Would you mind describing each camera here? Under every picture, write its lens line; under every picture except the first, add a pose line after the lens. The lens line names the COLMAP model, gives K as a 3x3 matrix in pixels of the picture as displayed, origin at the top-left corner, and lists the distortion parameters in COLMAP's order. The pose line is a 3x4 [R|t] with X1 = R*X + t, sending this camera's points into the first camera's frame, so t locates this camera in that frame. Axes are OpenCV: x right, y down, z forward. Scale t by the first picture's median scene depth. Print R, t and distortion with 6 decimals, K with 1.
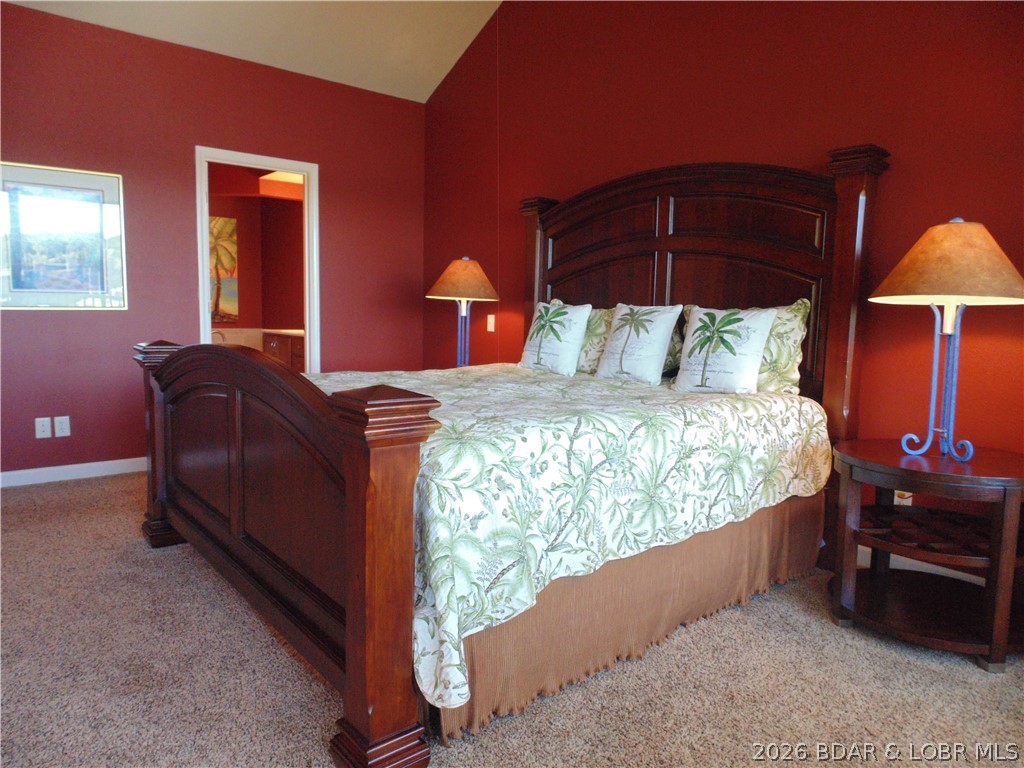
lens RADIAL K [[687.2, 0, 511.6], [0, 687.2, 383.6], [0, 0, 1]] dist [-0.018418, 0.002604]
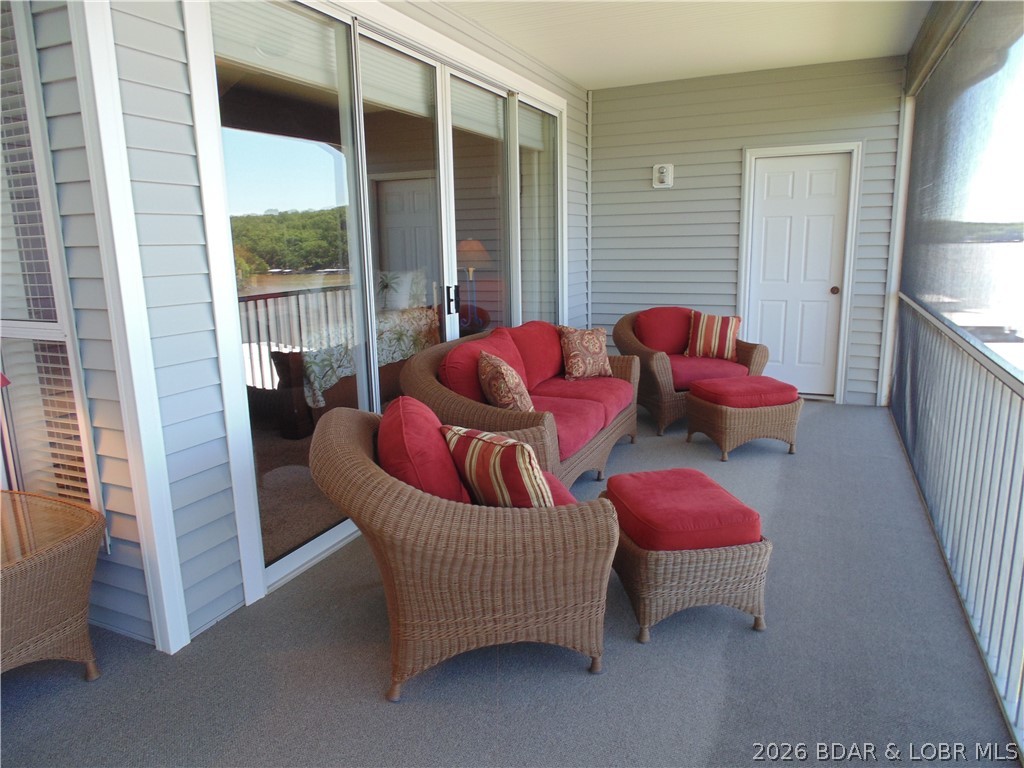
lens RADIAL K [[687.2, 0, 519.1], [0, 687.2, 384.9], [0, 0, 1]] dist [-0.018418, 0.002604]
pose [[0.896836, -0.129661, 0.422934, -0.361512], [0.085432, 0.988847, 0.121996, 0.018718], [-0.434035, -0.073279, 0.897911, -1.416305]]
